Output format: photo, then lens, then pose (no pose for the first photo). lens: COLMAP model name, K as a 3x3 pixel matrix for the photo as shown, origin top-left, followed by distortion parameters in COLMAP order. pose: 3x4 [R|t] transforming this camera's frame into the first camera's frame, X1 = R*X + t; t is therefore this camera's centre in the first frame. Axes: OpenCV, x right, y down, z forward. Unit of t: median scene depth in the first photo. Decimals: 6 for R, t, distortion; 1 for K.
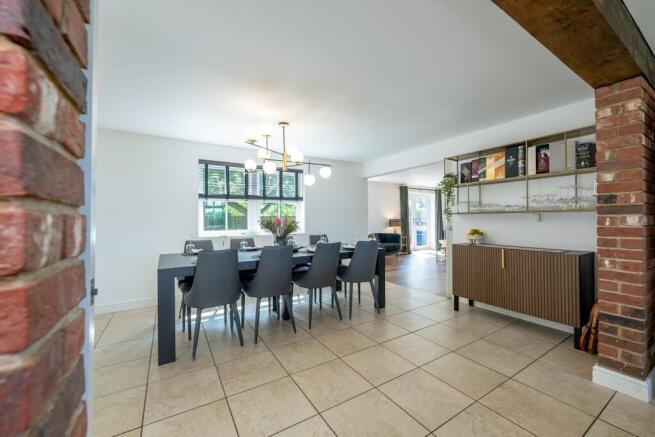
lens RADIAL K [[264.8, 0, 337.0], [0, 264.8, 219.4], [0, 0, 1]] dist [-0.000106, -0.000005]
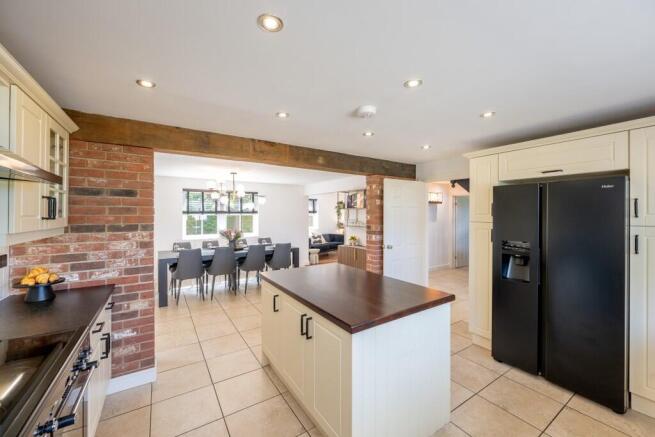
lens RADIAL K [[259.9, 0, 330.4], [0, 259.9, 216.4], [0, 0, 1]] dist [-0.000611, -0.000128]
pose [[0.999814, 0.006498, 0.018174, 0.361387], [-0.006504, 0.999979, 0.000254, -0.088554], [-0.018172, -0.000372, 0.999835, -0.615101]]
